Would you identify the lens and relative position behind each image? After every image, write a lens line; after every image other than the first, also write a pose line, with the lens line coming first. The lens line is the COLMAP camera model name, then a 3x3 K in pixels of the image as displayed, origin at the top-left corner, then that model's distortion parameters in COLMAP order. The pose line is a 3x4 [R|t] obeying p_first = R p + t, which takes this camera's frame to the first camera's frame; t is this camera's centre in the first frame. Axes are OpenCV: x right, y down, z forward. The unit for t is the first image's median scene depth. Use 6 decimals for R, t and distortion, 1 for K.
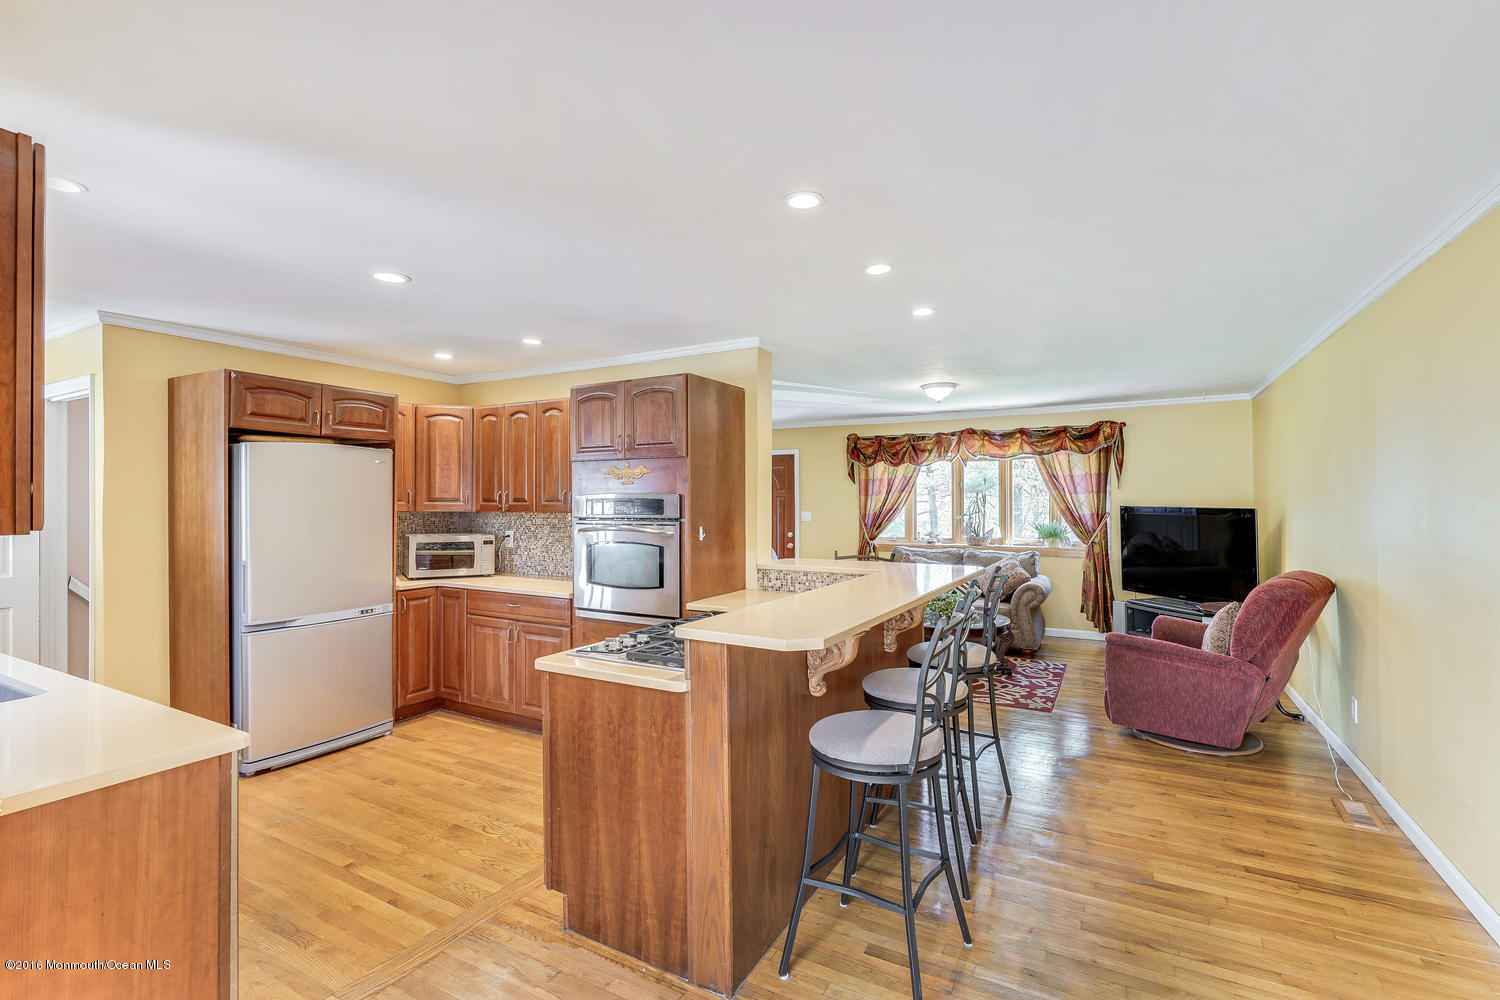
lens RADIAL K [[684.1, 0, 751.1], [0, 684.1, 499.3], [0, 0, 1]] dist [-0.001855, 0.001327]
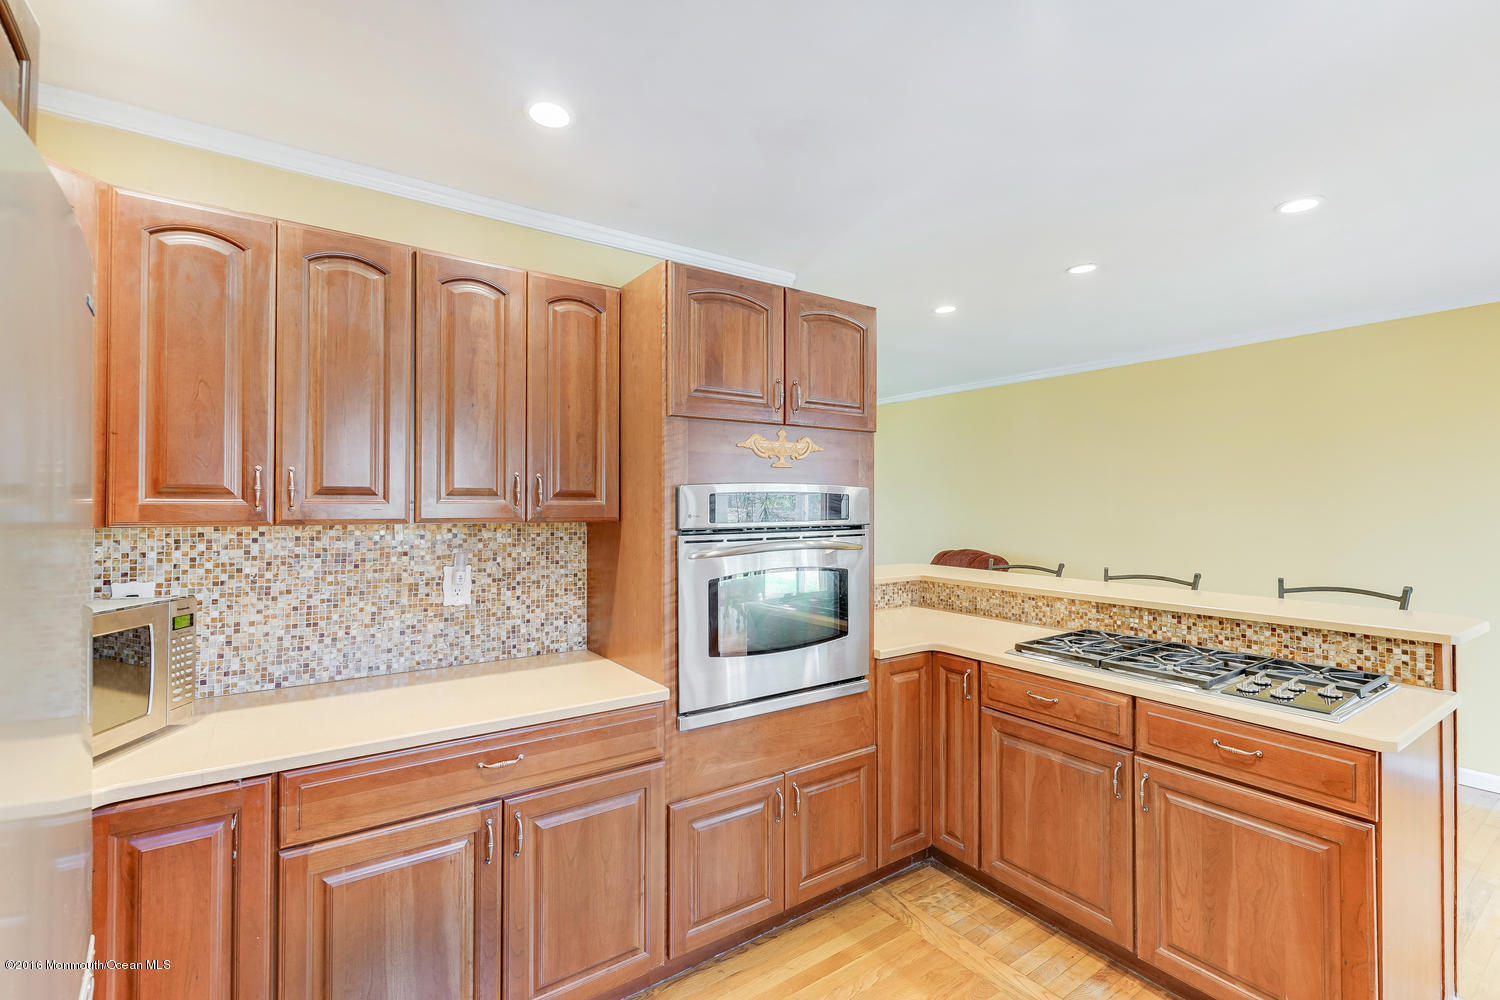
lens RADIAL K [[673.1, 0, 750.0], [0, 673.1, 500.0], [0, 0, 1]] dist [-0.000514, 0.000916]
pose [[0.431170, 0.007824, 0.902237, -0.437980], [-0.004090, 0.999969, -0.006717, 0.005377], [-0.902262, -0.000794, 0.431188, 0.488518]]
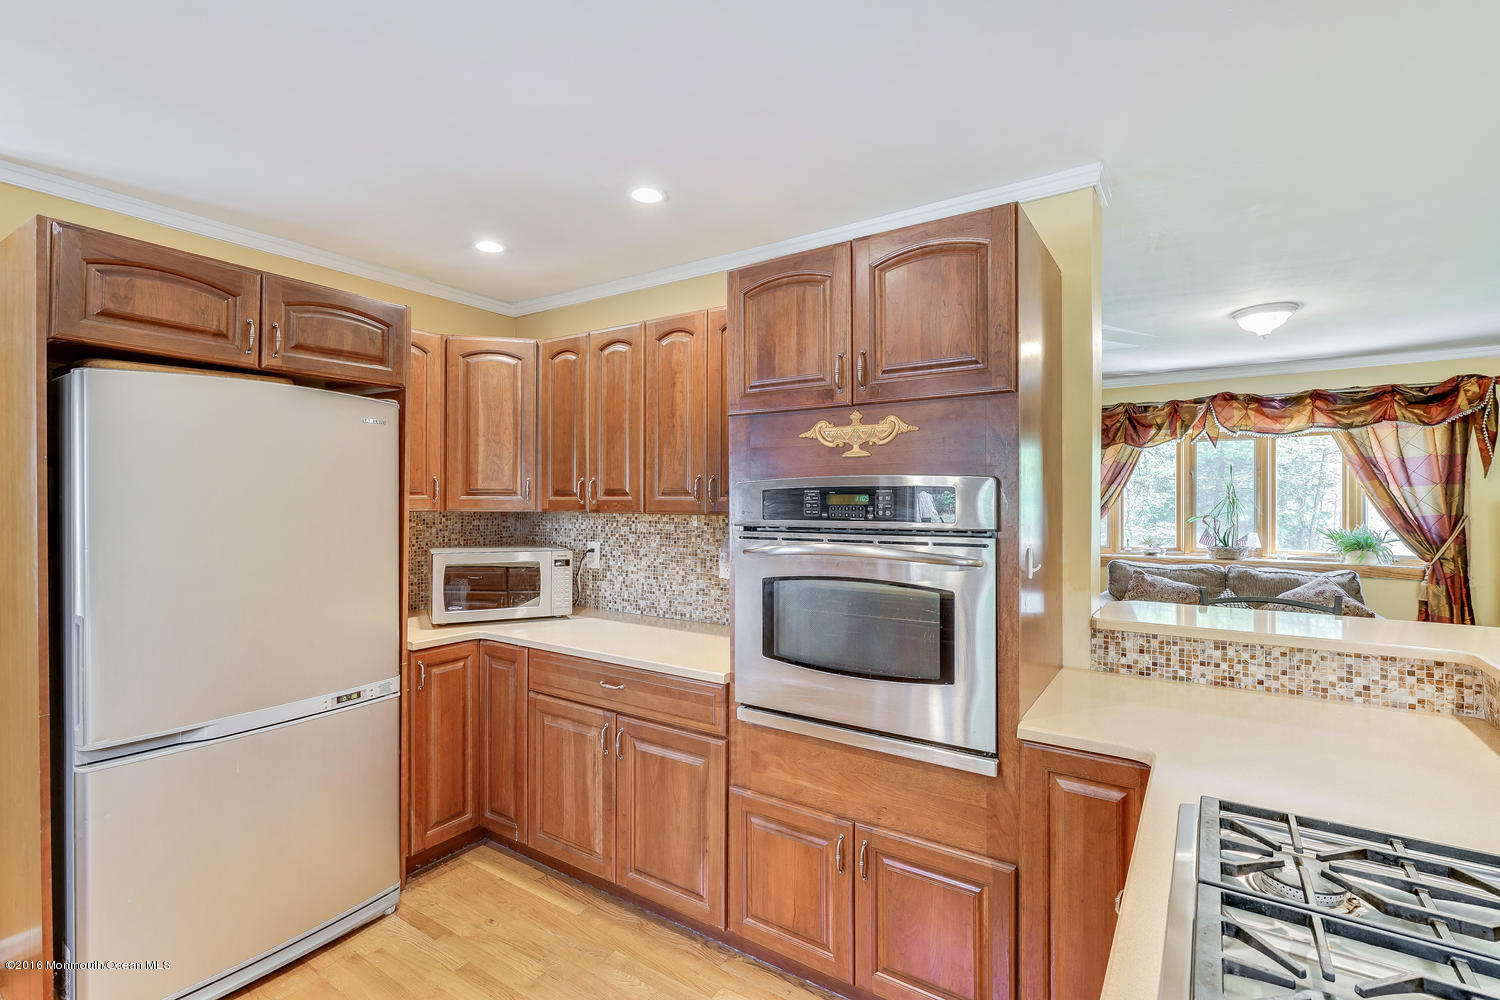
lens RADIAL K [[674.5, 0, 750.0], [0, 674.5, 500.0], [0, 0, 1]] dist [-0.002877, 0.001312]
pose [[0.997409, 0.001372, -0.071930, -0.138644], [-0.000956, 0.999983, 0.005825, 0.003202], [0.071937, -0.005741, 0.997393, 0.329101]]
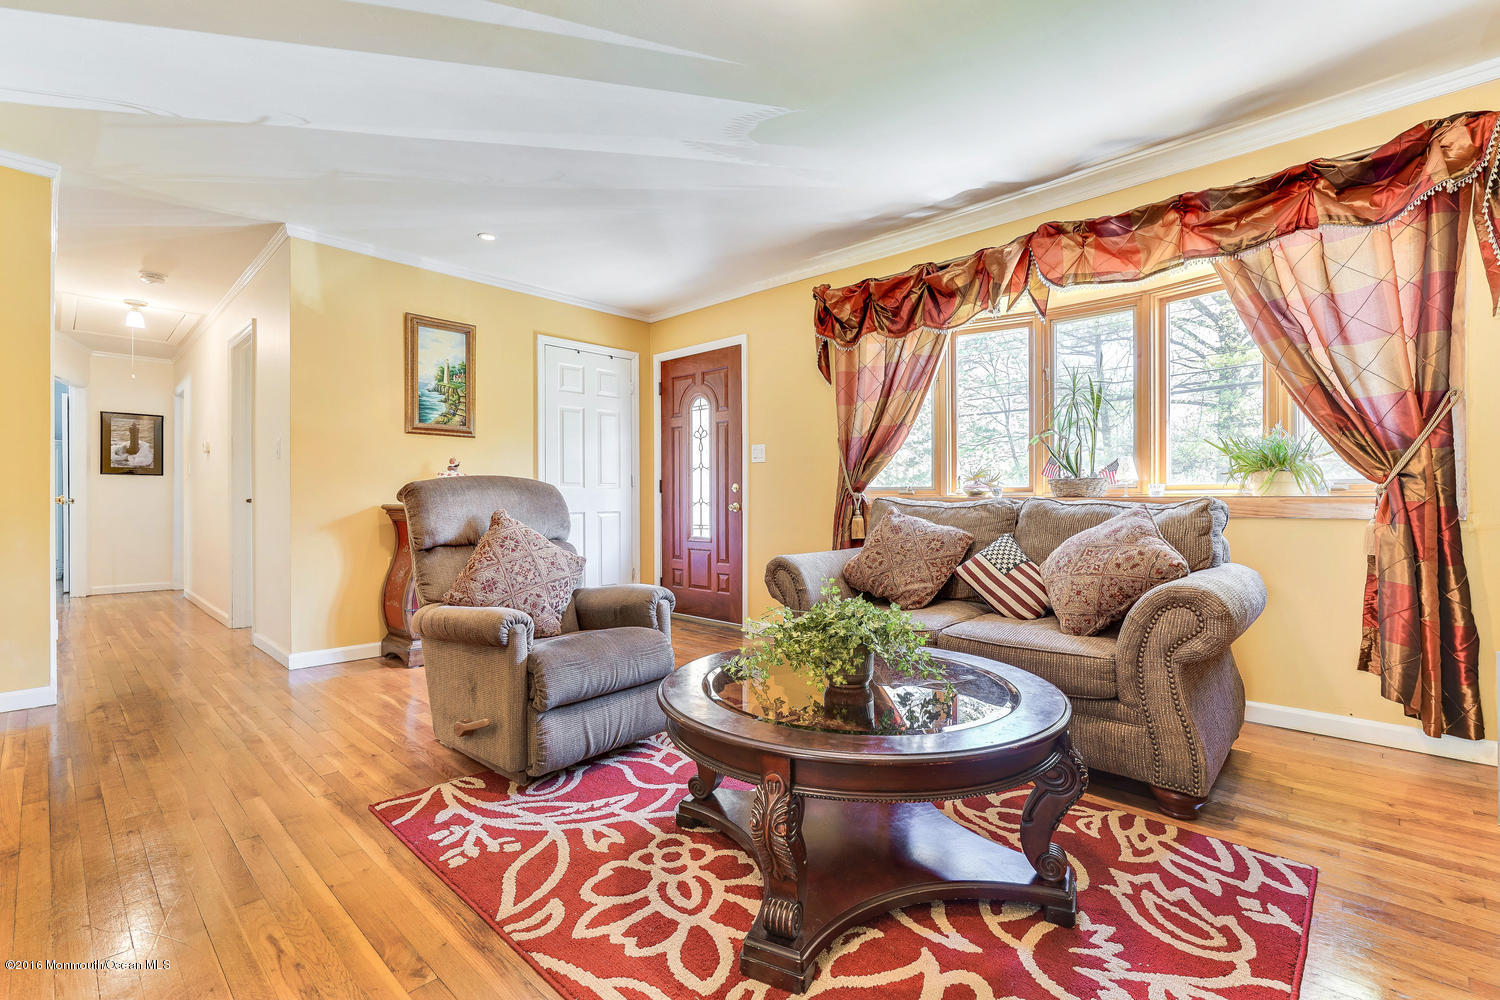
lens RADIAL K [[684.1, 0, 751.1], [0, 684.1, 499.3], [0, 0, 1]] dist [-0.001855, 0.001327]
pose [[0.968014, -0.002485, -0.250883, 0.291692], [0.003665, 0.999984, 0.004234, 0.080737], [0.250868, -0.005018, 0.968008, 0.636578]]
